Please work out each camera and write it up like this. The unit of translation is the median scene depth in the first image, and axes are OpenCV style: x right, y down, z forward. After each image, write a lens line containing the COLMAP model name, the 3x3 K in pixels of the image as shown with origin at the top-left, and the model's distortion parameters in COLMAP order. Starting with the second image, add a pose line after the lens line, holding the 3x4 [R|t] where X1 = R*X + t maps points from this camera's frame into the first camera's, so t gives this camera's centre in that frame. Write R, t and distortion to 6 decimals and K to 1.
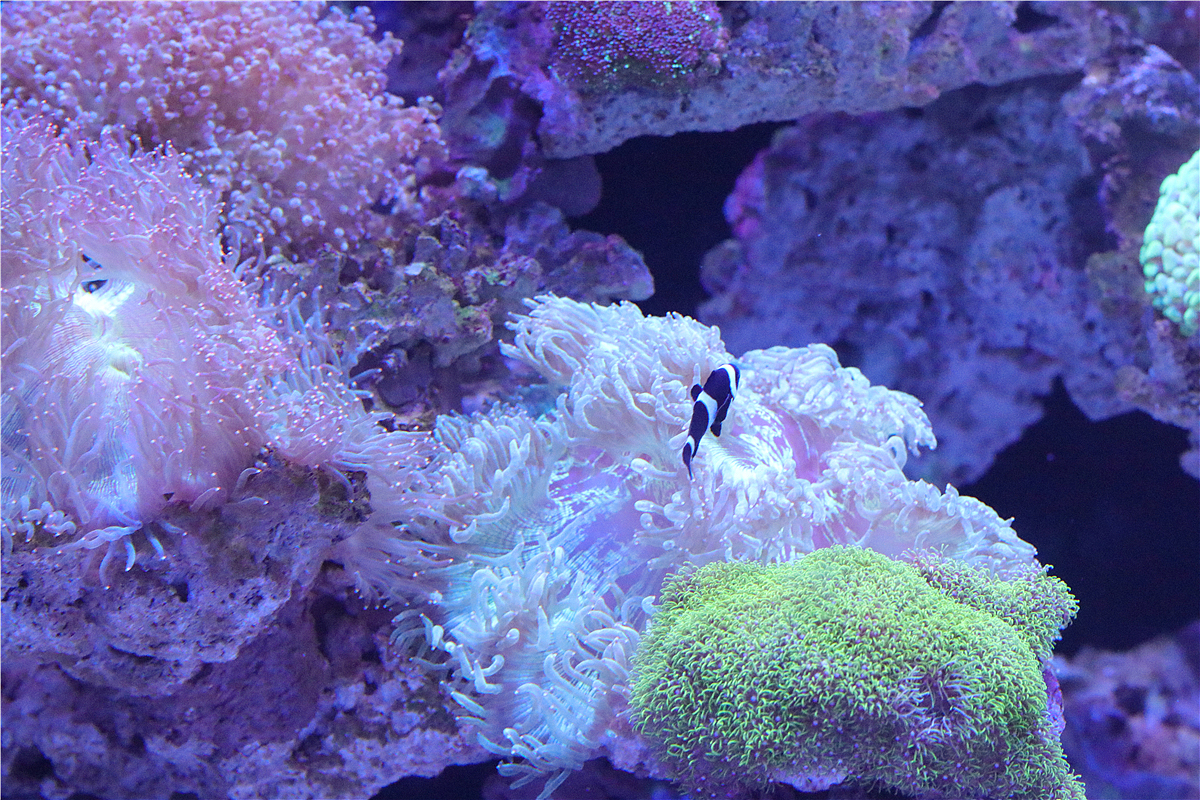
lens RADIAL K [[2796.0, 0, 600.0], [0, 2796.0, 399.8], [0, 0, 1]] dist [-0.144812, 0.000000]
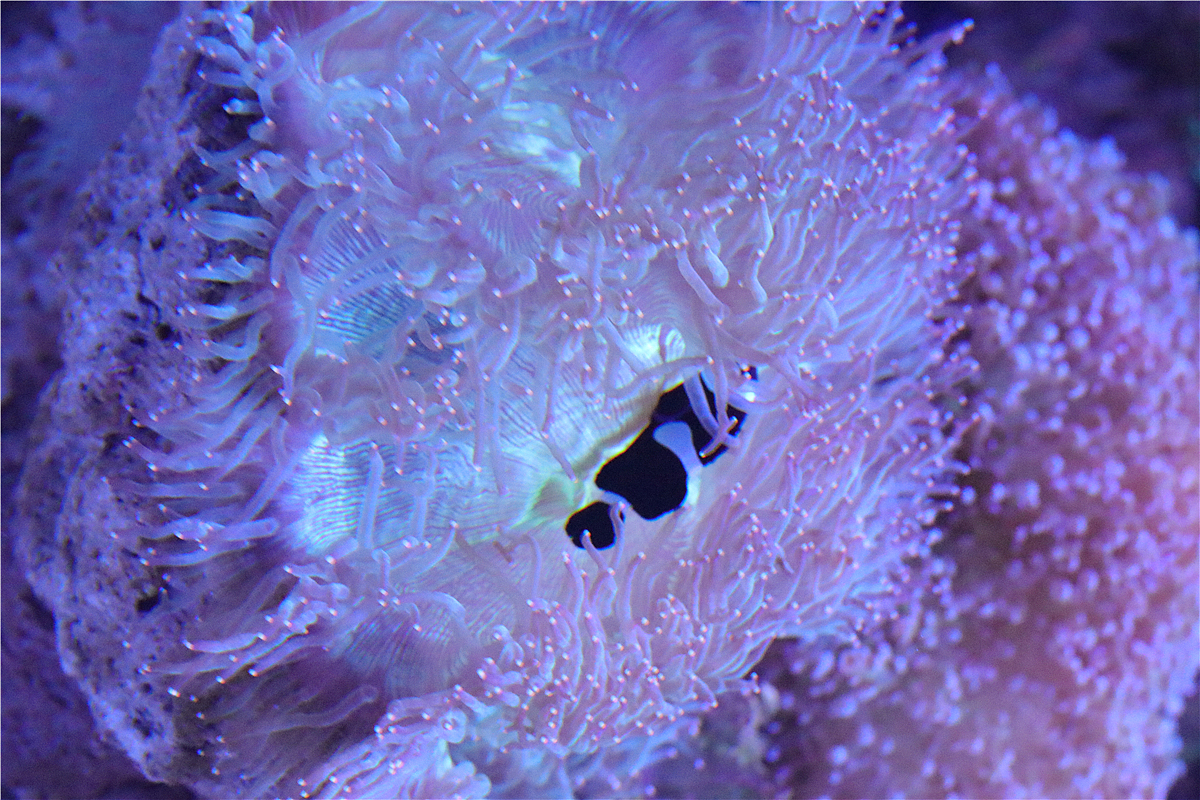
lens RADIAL K [[2796.0, 0, 600.0], [0, 2796.0, 400.0], [0, 0, 1]] dist [-0.144812, 0.000000]
pose [[-0.038686, 0.992396, -0.116849, -0.127048], [-0.998215, -0.033057, 0.049731, -0.048374], [0.045490, 0.118564, 0.991904, 0.430663]]
